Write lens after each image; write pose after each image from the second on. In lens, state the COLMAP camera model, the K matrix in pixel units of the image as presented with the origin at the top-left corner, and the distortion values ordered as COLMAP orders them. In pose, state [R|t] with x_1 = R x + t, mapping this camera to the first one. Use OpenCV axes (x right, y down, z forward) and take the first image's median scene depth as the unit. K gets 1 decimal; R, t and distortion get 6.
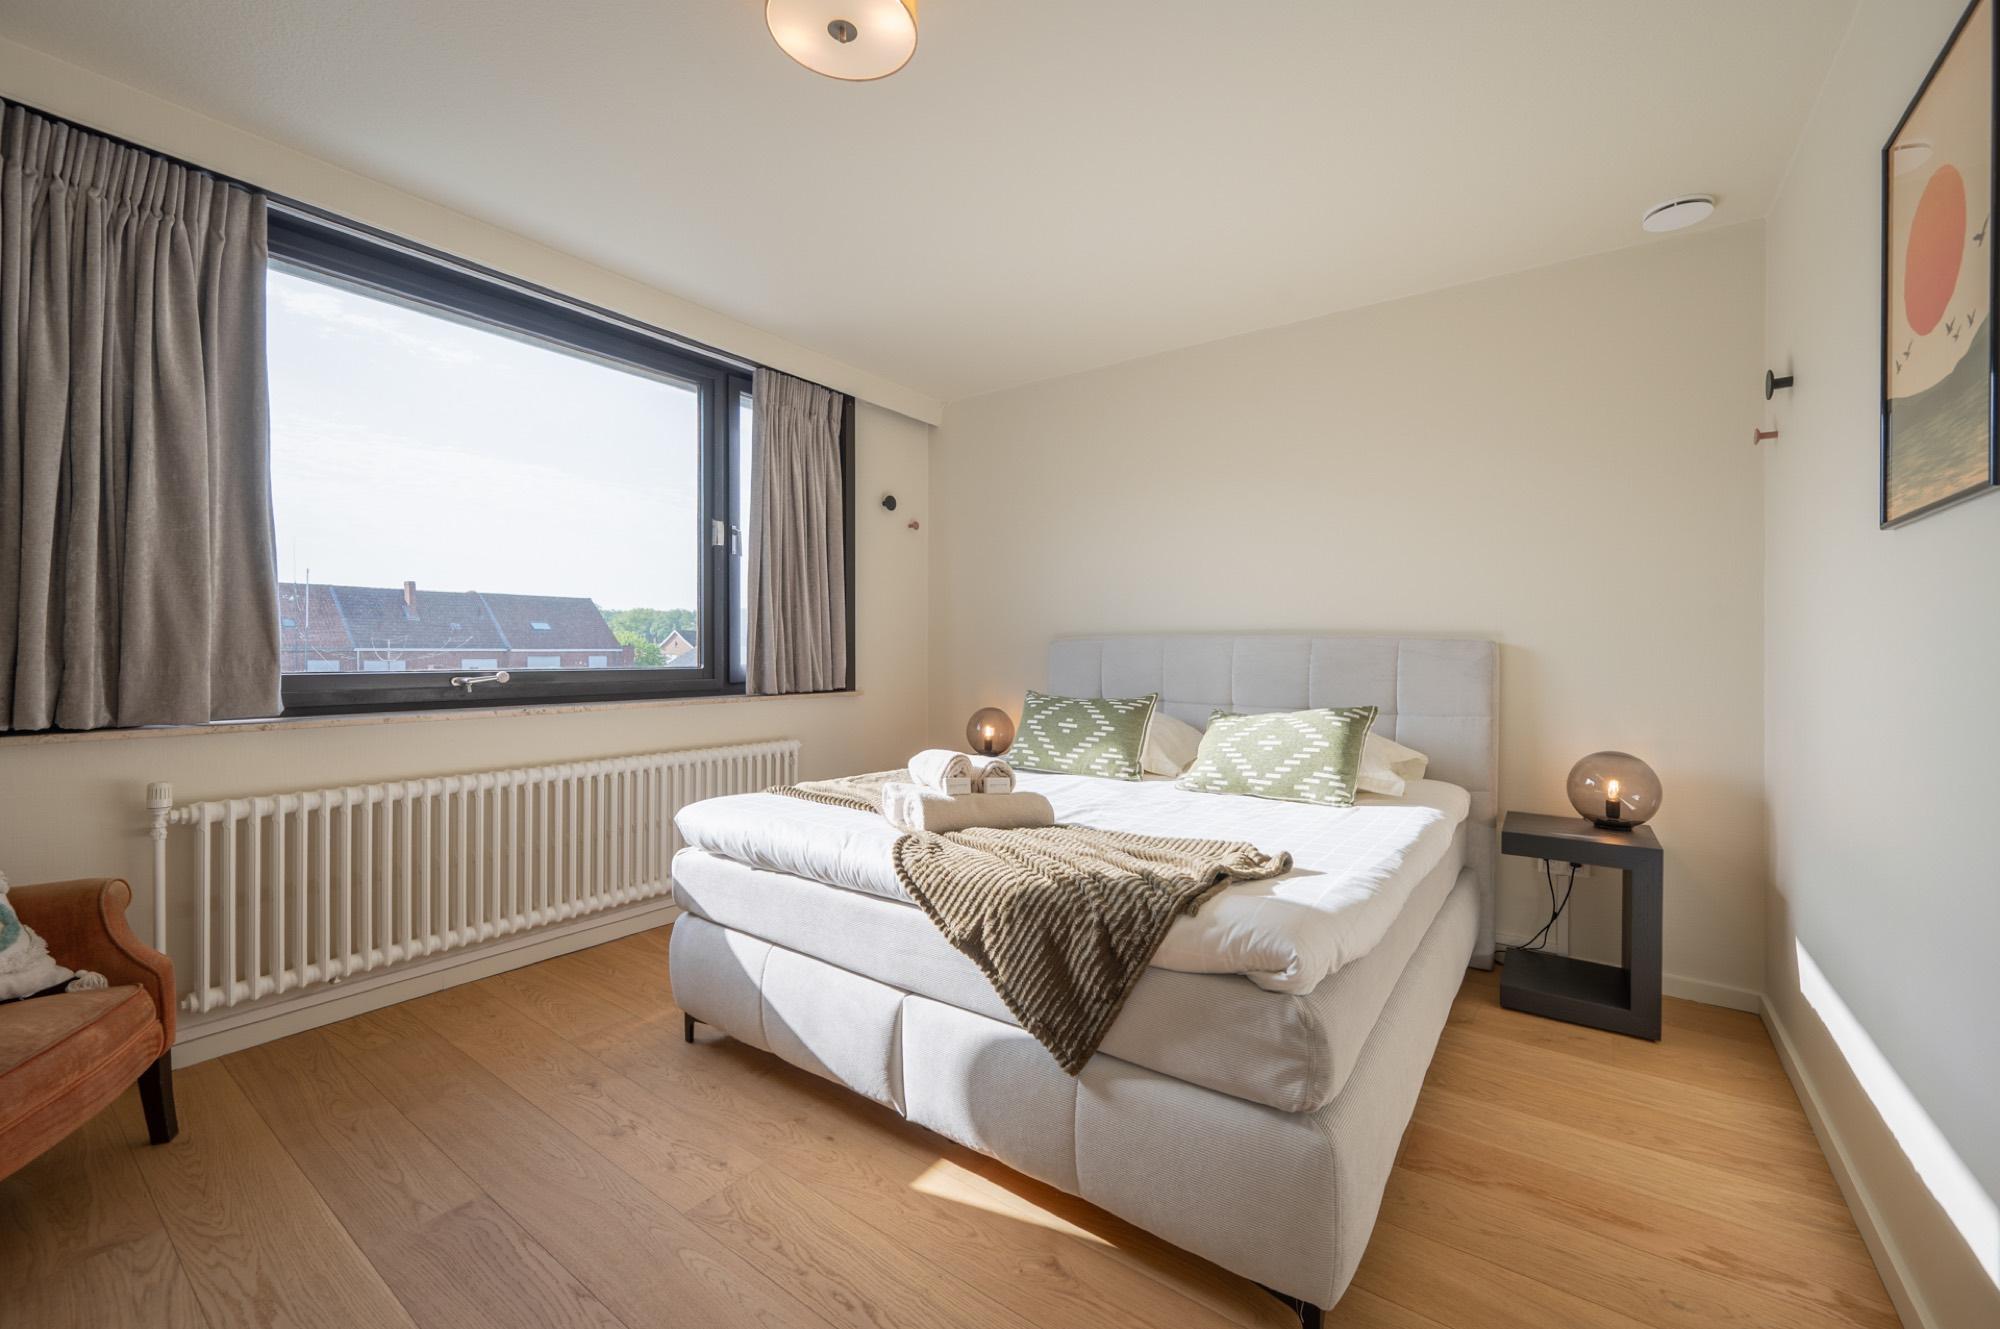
lens RADIAL K [[833.3, 0, 1002.0], [0, 833.3, 656.1], [0, 0, 1]] dist [-0.000651, 0.000238]
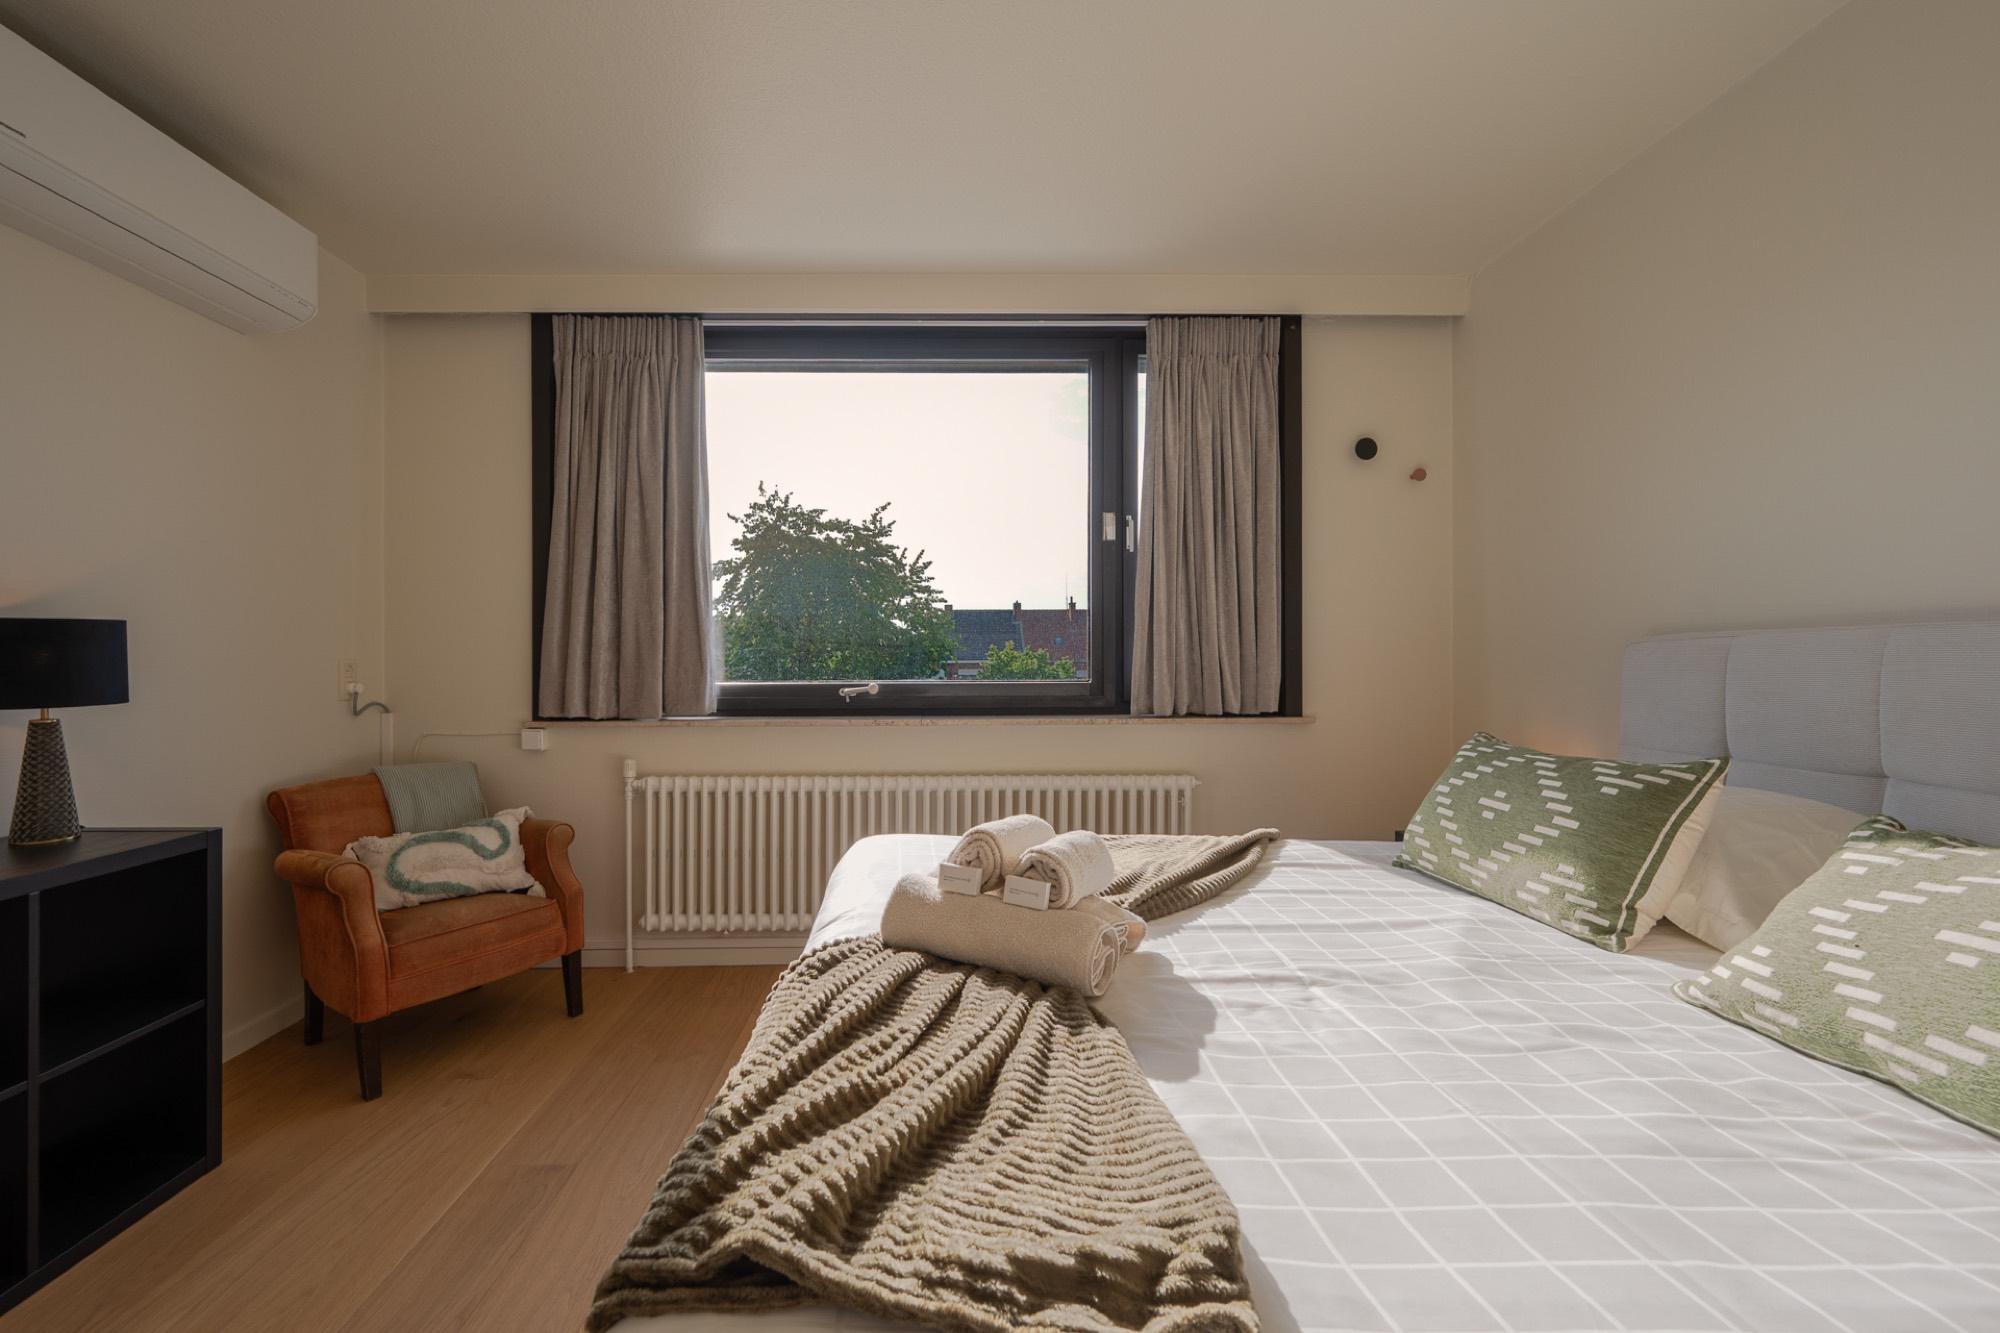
lens RADIAL K [[833.3, 0, 1002.0], [0, 833.3, 658.1], [0, 0, 1]] dist [-0.000651, 0.000238]
pose [[0.583057, -0.006612, -0.812404, 0.326739], [0.000730, 0.999971, -0.007615, -0.004993], [0.812431, 0.003847, 0.583045, 0.448590]]
